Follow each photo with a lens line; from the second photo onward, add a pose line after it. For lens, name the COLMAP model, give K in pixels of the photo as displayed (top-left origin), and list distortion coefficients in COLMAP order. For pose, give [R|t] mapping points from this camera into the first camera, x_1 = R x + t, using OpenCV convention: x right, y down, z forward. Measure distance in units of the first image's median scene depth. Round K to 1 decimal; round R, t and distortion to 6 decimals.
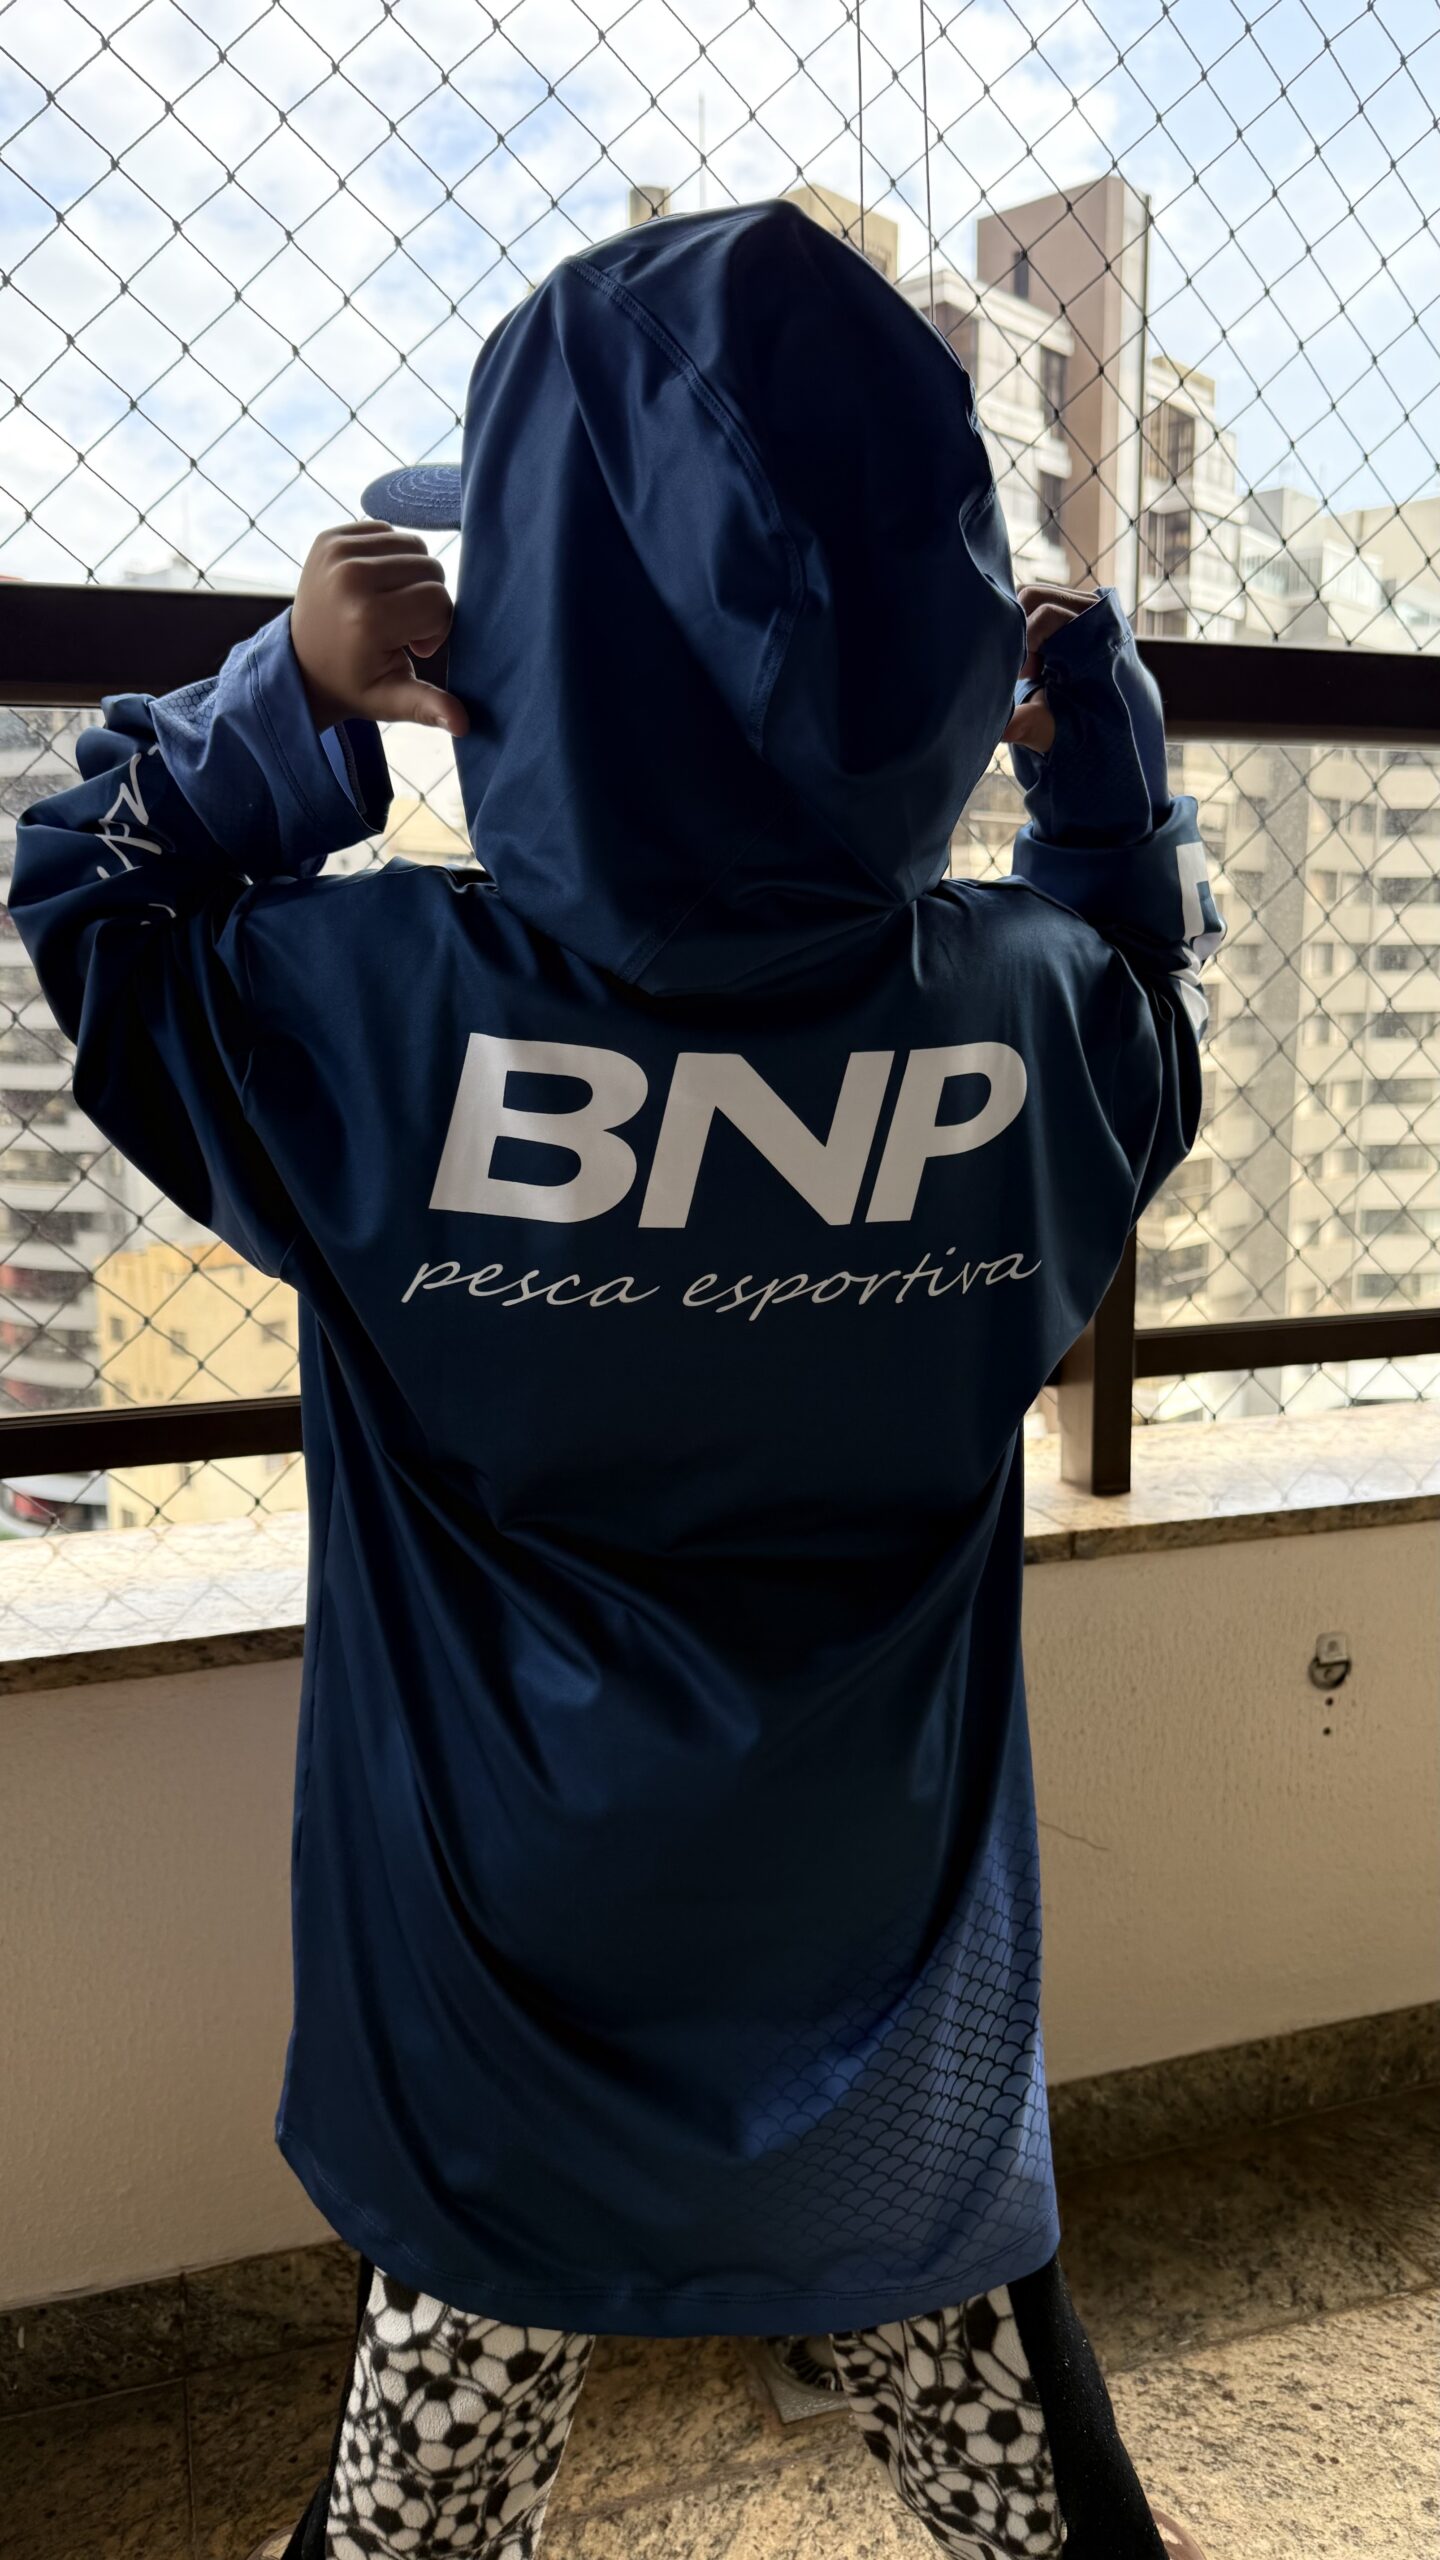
lens RADIAL K [[1810.2, 0, 712.9], [0, 1810.2, 1291.4], [0, 0, 1]] dist [-0.001012, -0.000213]
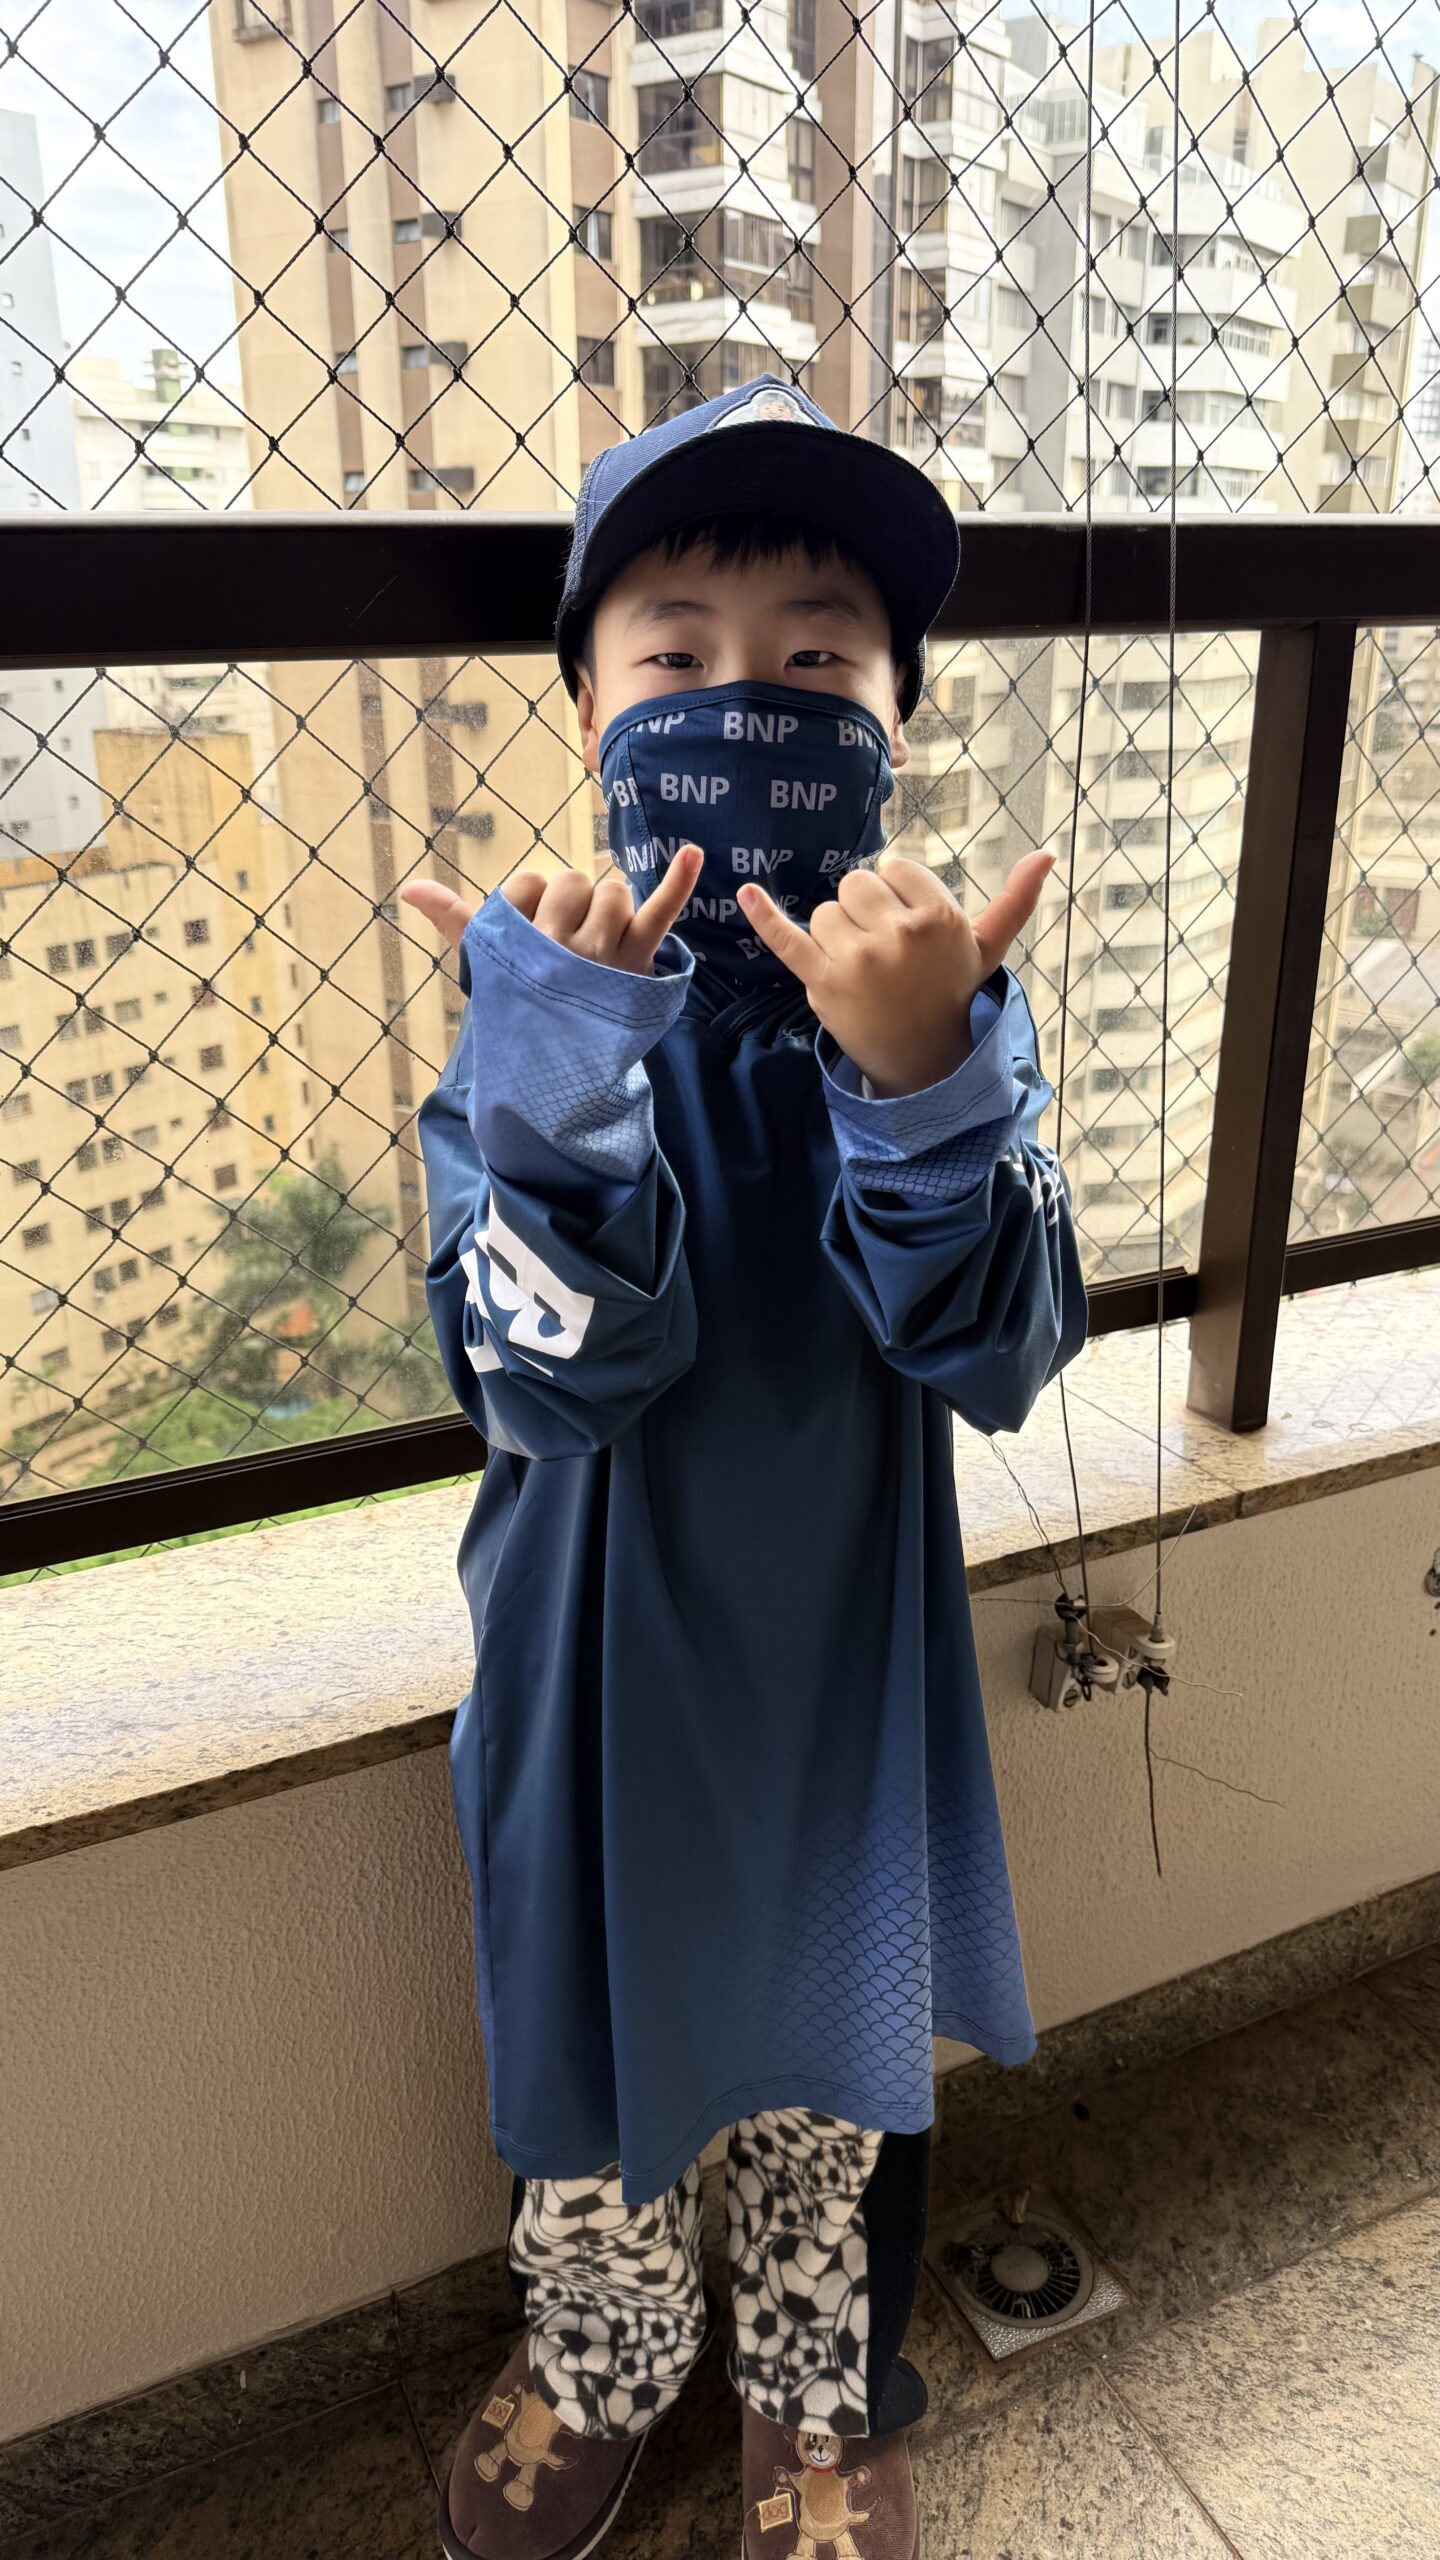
lens RADIAL K [[1810.2, 0, 723.2], [0, 1810.2, 1282.4], [0, 0, 1]] dist [-0.001012, -0.000213]
pose [[0.990459, -0.047223, 0.129461, -0.213237], [0.020488, 0.979472, 0.200535, -0.193132], [-0.136274, -0.195969, 0.971095, 0.117196]]
